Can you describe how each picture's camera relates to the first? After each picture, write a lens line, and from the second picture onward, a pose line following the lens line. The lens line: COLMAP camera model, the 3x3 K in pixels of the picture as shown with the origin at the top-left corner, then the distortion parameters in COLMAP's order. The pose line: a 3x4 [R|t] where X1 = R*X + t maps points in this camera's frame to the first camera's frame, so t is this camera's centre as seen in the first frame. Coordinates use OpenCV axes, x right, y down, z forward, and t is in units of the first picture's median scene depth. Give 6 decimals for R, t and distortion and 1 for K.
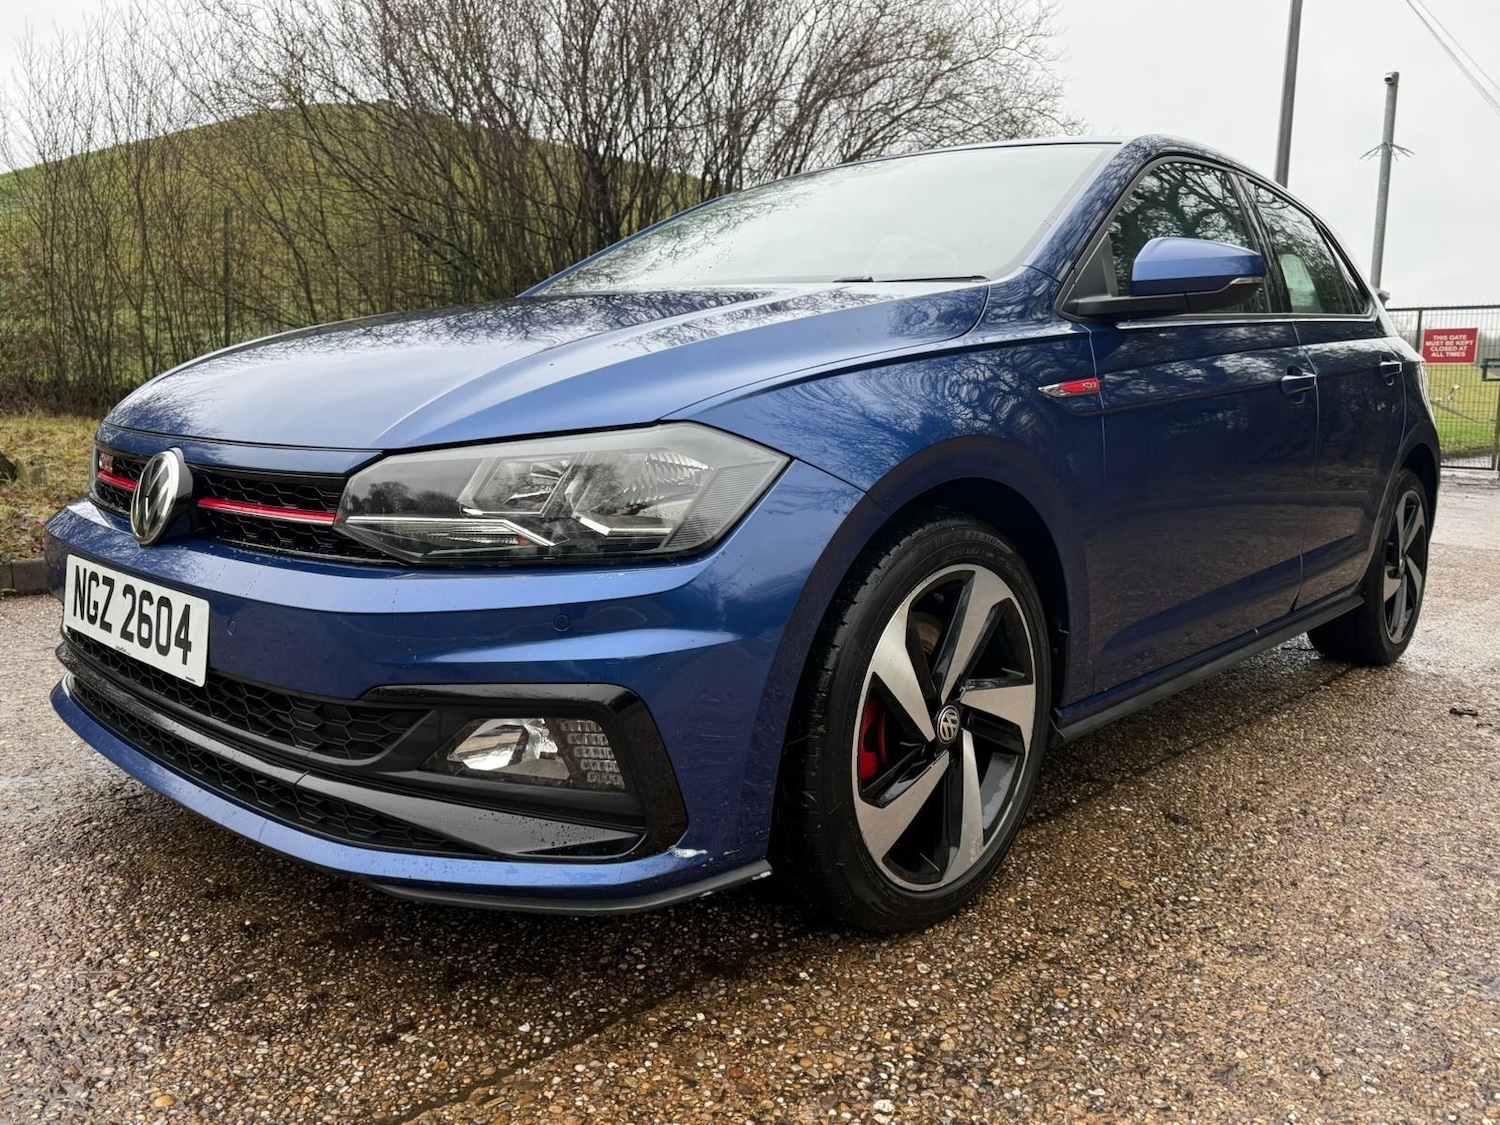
lens RADIAL K [[1142.3, 0, 746.7], [0, 1142.3, 535.4], [0, 0, 1]] dist [0.041023, -0.046792]
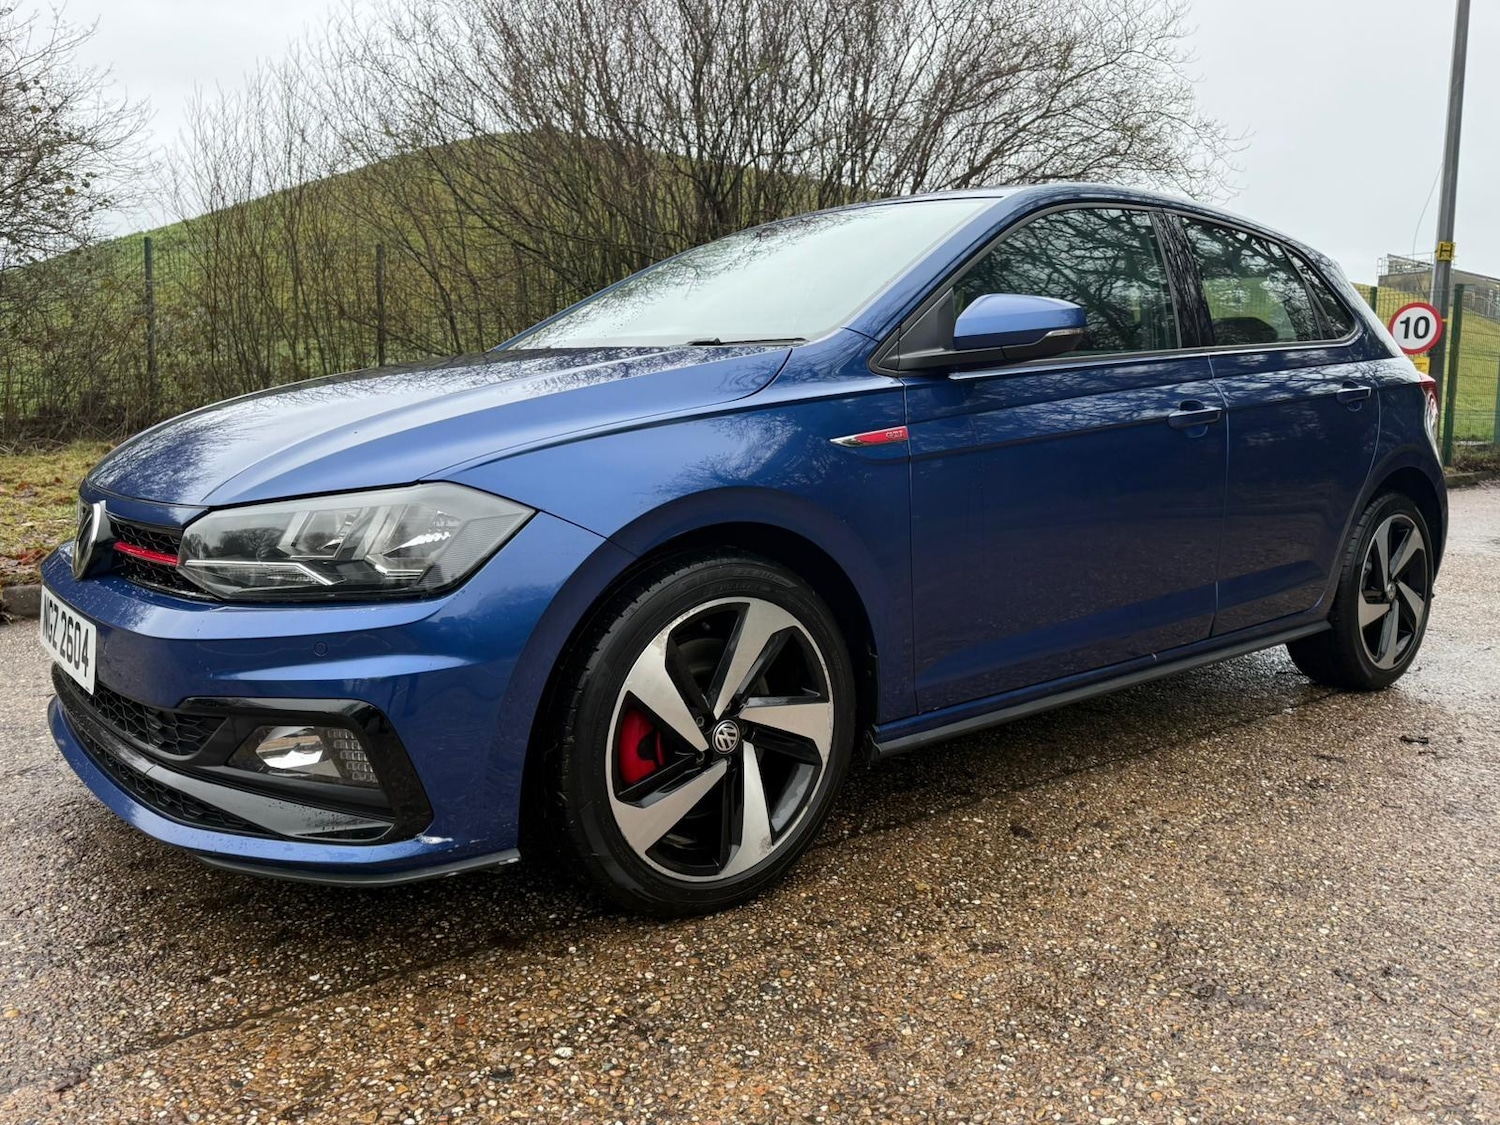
lens RADIAL K [[1142.3, 0, 746.7], [0, 1142.3, 535.4], [0, 0, 1]] dist [0.041023, -0.046792]
pose [[0.990988, -0.002034, -0.133936, 0.373961], [0.000630, 0.999944, -0.010522, -0.026535], [0.133950, 0.010343, 0.990934, -0.139826]]
